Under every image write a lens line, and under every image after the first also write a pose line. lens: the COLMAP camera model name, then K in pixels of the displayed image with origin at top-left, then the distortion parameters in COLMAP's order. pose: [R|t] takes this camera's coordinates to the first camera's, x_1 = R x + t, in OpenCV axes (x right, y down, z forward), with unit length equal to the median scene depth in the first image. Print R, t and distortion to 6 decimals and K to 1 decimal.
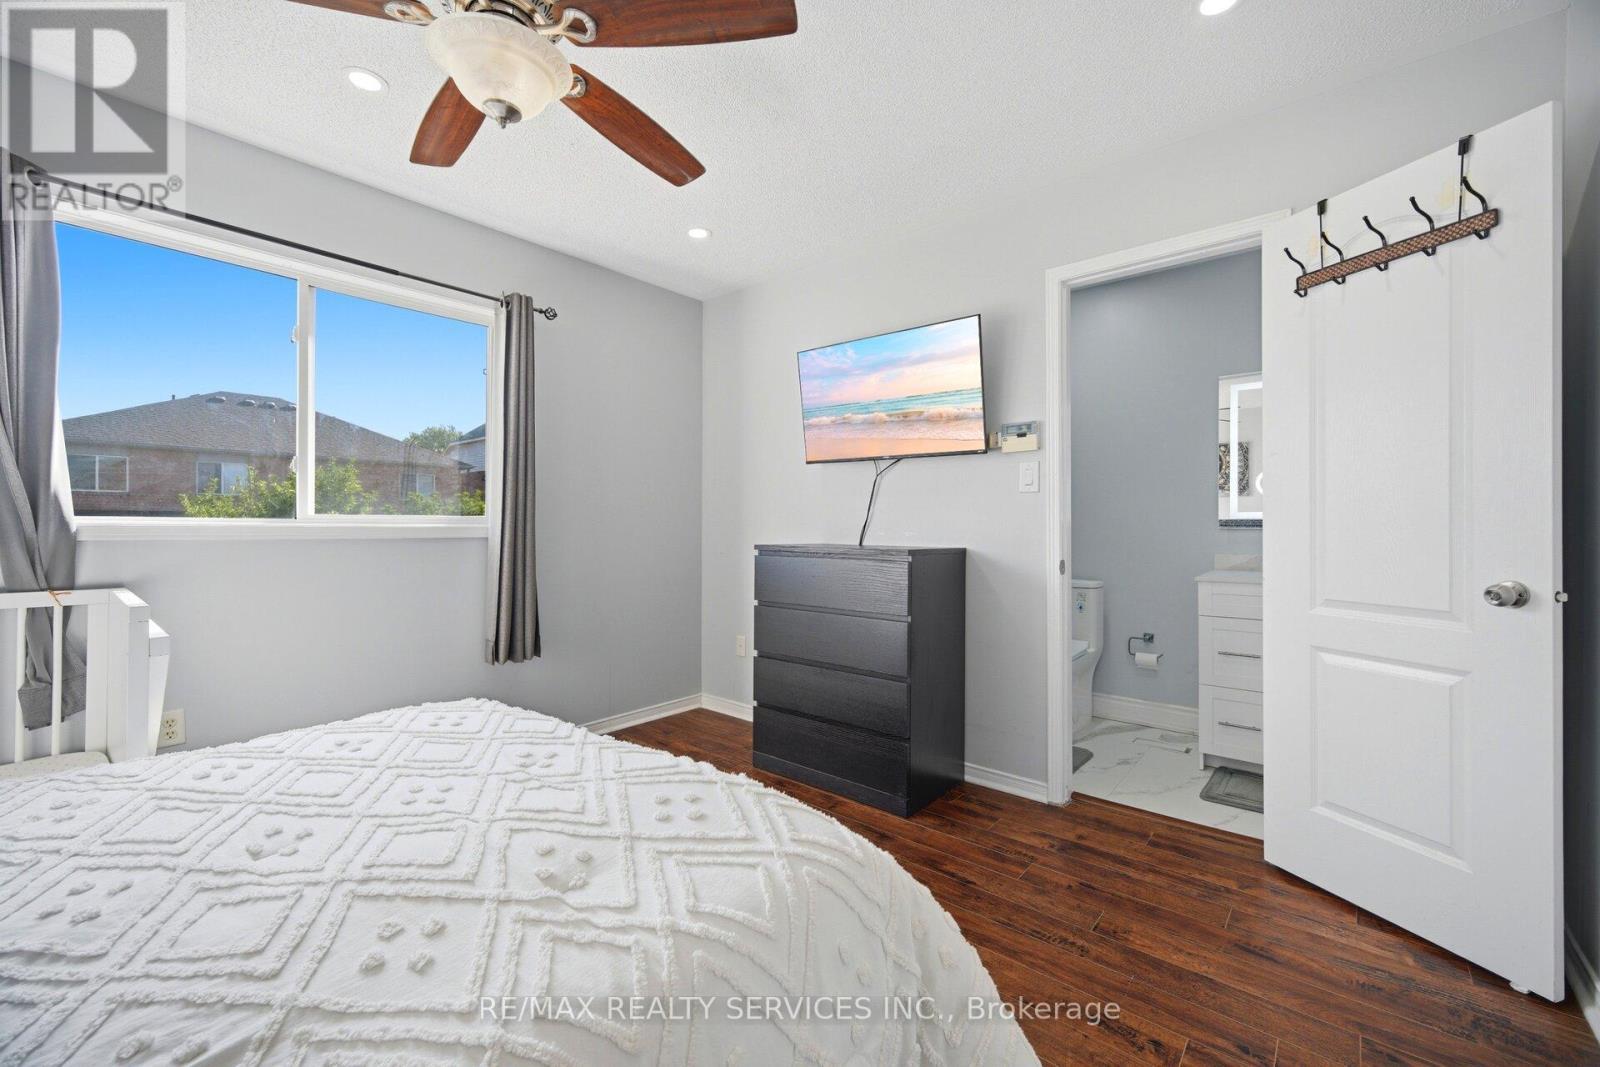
lens RADIAL K [[643.1, 0, 790.9], [0, 643.1, 532.8], [0, 0, 1]] dist [-0.001965, -0.000555]
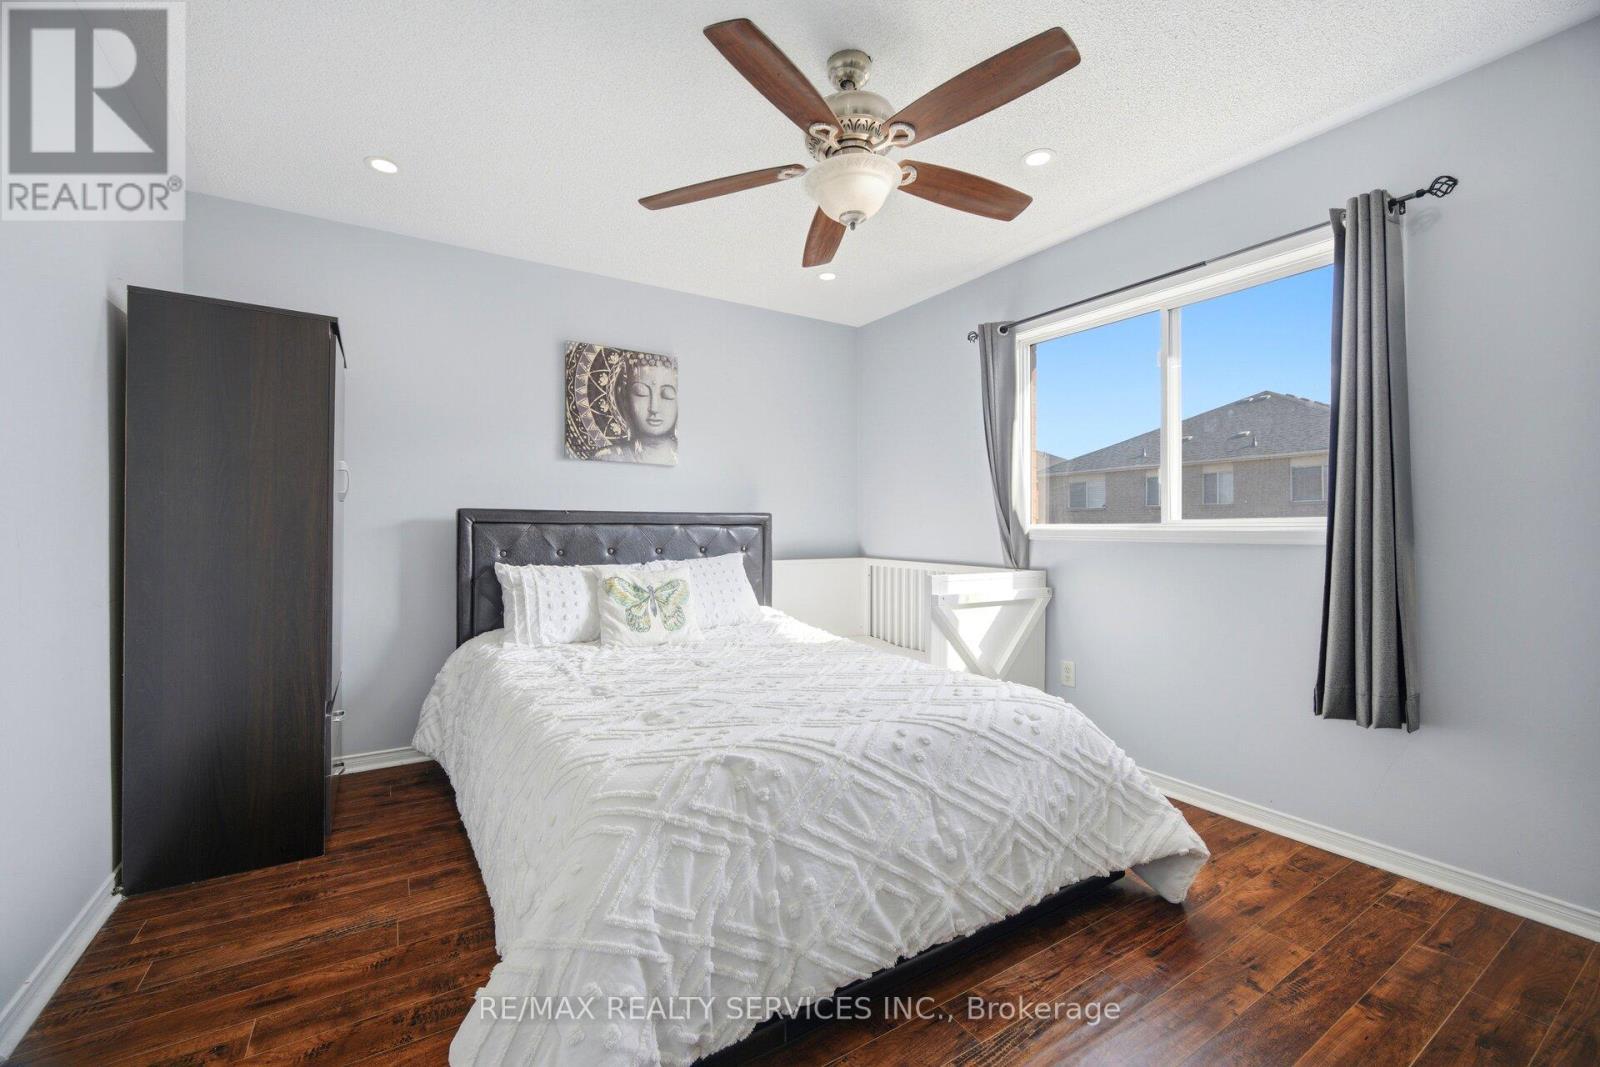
lens RADIAL K [[649.6, 0, 794.3], [0, 649.6, 529.6], [0, 0, 1]] dist [-0.000614, -0.000039]
pose [[-0.288765, -0.004239, -0.957391, 0.474473], [-0.008951, 0.999958, -0.001728, -0.002799], [0.957358, 0.008071, -0.288791, 0.687761]]
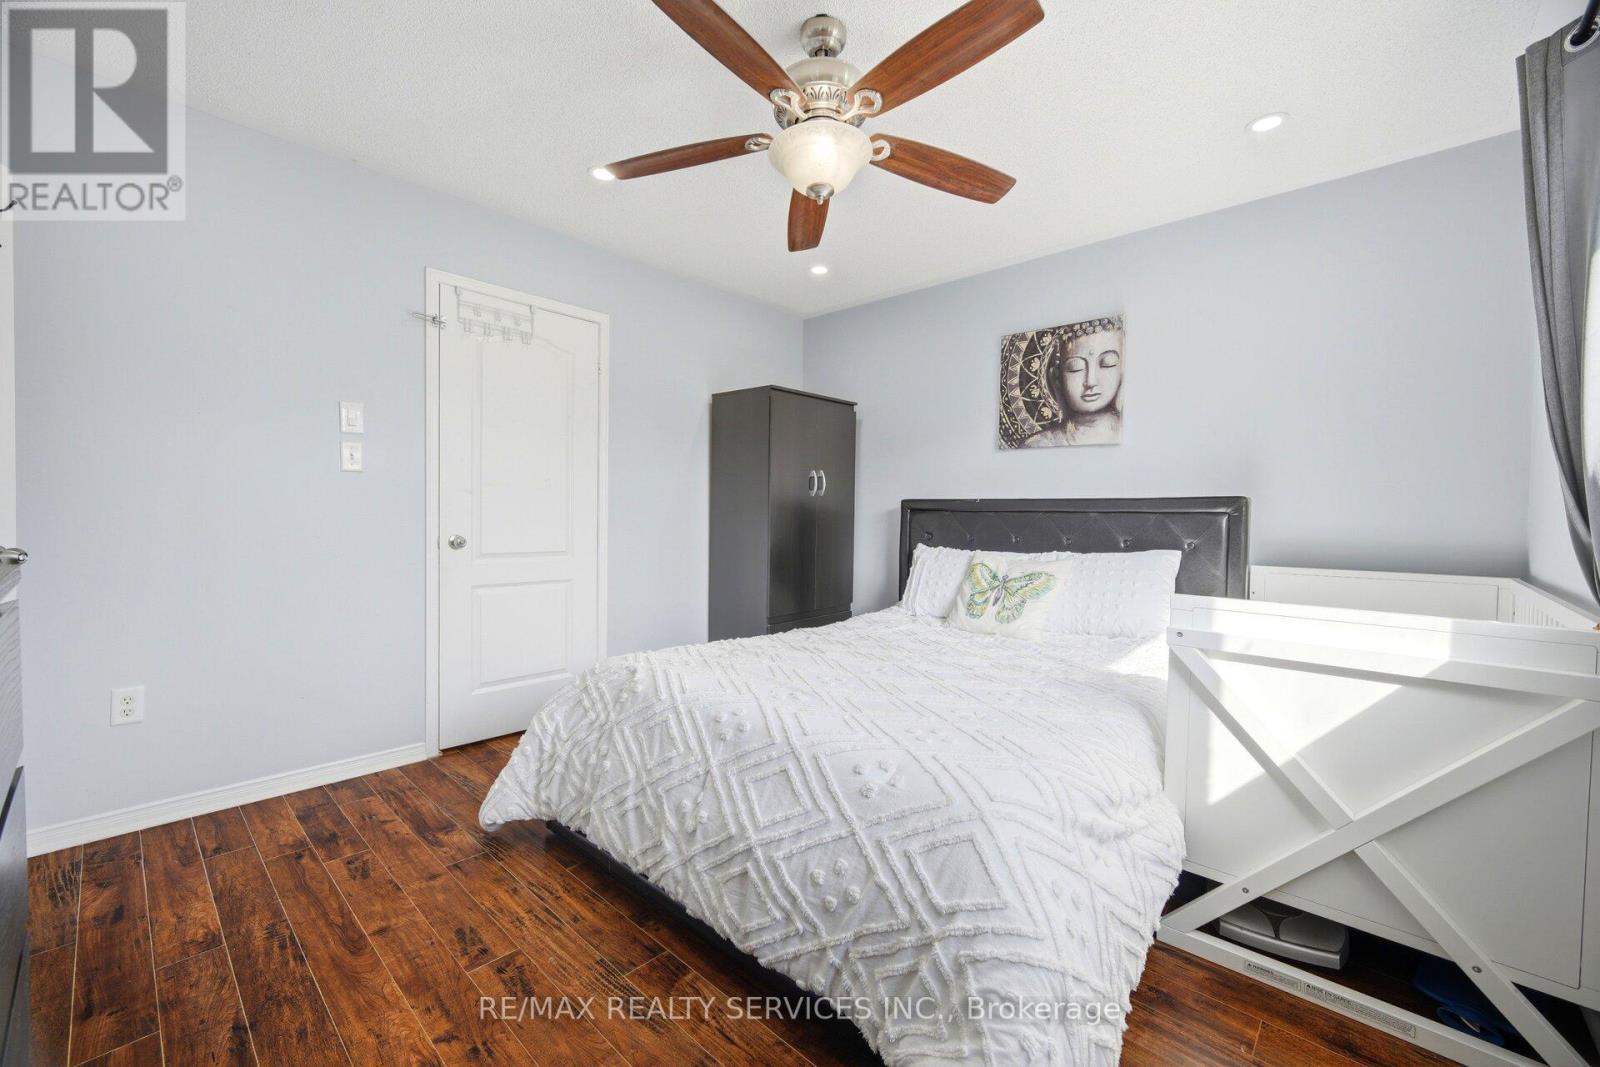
lens RADIAL K [[649.6, 0, 794.3], [0, 649.6, 529.6], [0, 0, 1]] dist [-0.000614, -0.000039]
pose [[-0.999276, -0.016957, 0.034048, -0.245427], [-0.015899, 0.999390, 0.031105, -0.010370], [-0.034554, 0.030541, -0.998936, 1.253369]]
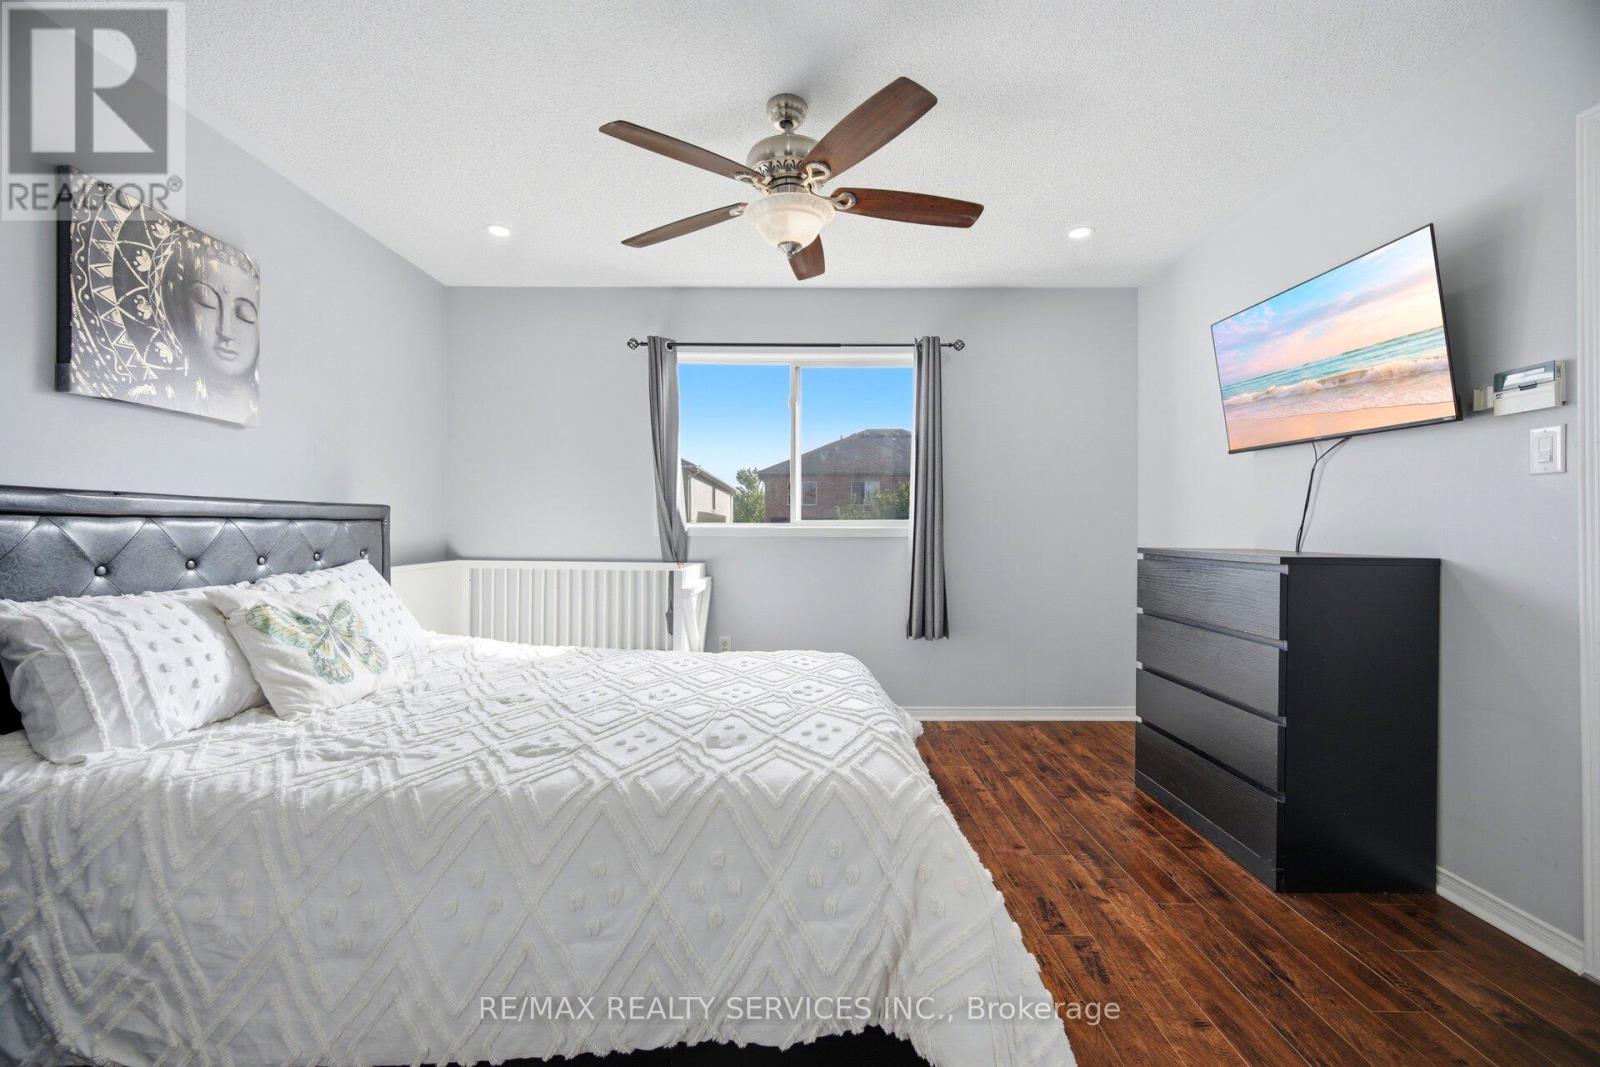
lens RADIAL K [[642.8, 0, 795.3], [0, 642.8, 525.5], [0, 0, 1]] dist [-0.002064, -0.000069]
pose [[0.652234, -0.005470, -0.757998, 0.367810], [-0.004576, 0.999927, -0.011153, 0.001302], [0.758004, 0.010742, 0.652161, 0.023919]]
